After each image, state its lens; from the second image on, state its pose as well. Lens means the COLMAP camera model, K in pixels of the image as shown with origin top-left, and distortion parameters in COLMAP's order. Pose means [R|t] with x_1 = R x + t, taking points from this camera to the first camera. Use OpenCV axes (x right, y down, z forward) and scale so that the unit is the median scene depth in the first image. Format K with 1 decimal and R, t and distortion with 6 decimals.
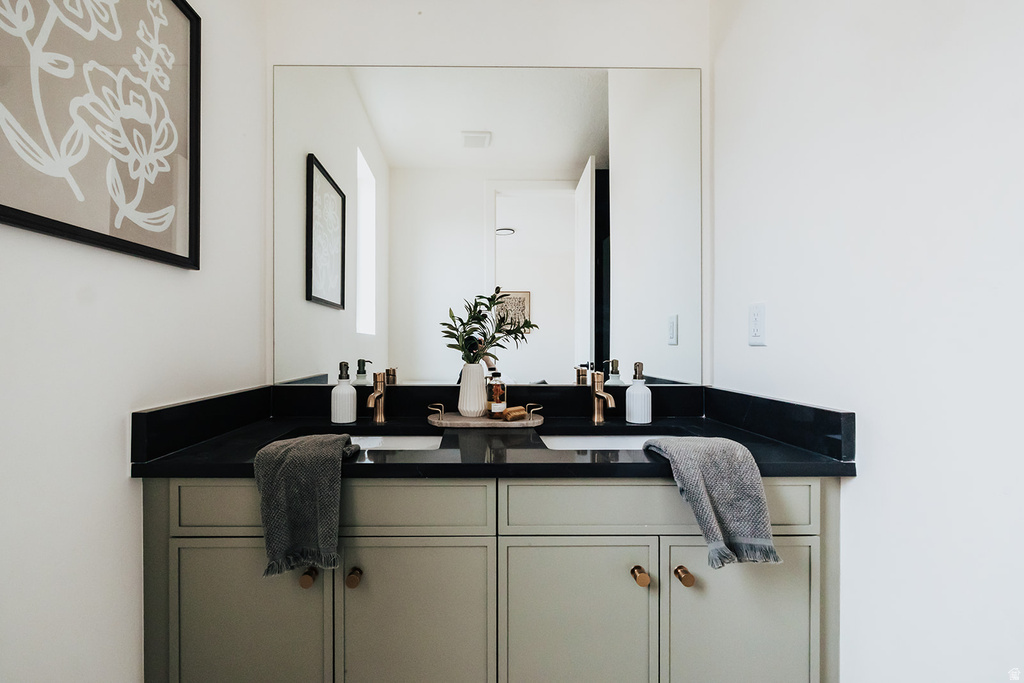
lens RADIAL K [[430.3, 0, 503.5], [0, 430.3, 340.1], [0, 0, 1]] dist [-0.003859, 0.000142]
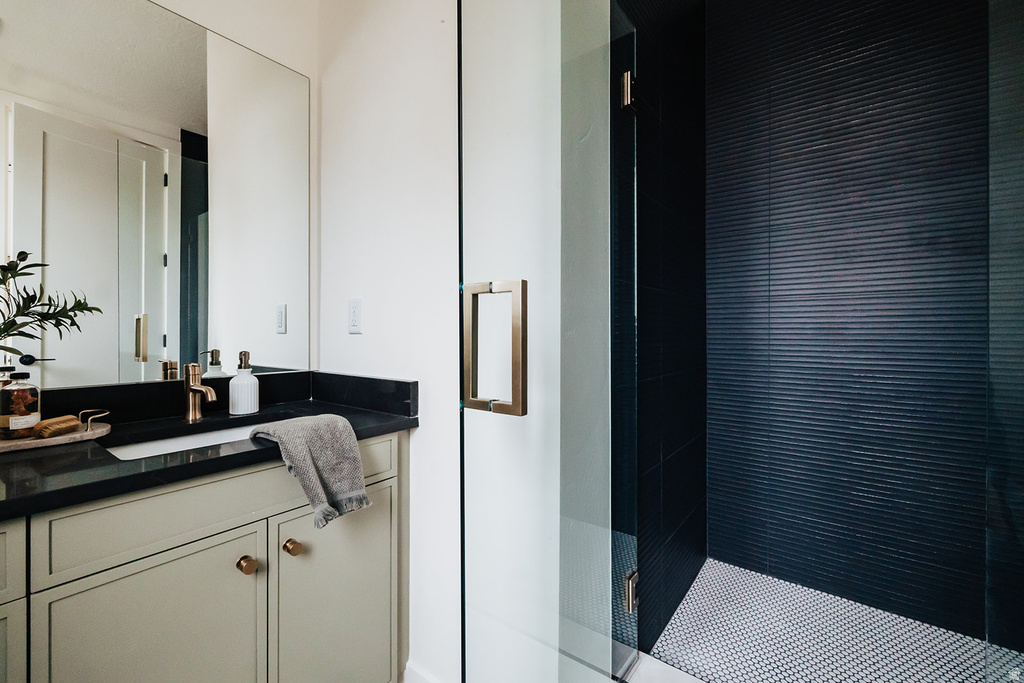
lens RADIAL K [[430.3, 0, 505.2], [0, 430.3, 333.8], [0, 0, 1]] dist [-0.003859, 0.000142]
pose [[0.653994, -0.001679, 0.756498, -0.041331], [-0.006297, 0.999951, 0.007662, 0.001116], [-0.756474, -0.009774, 0.653951, -0.096092]]
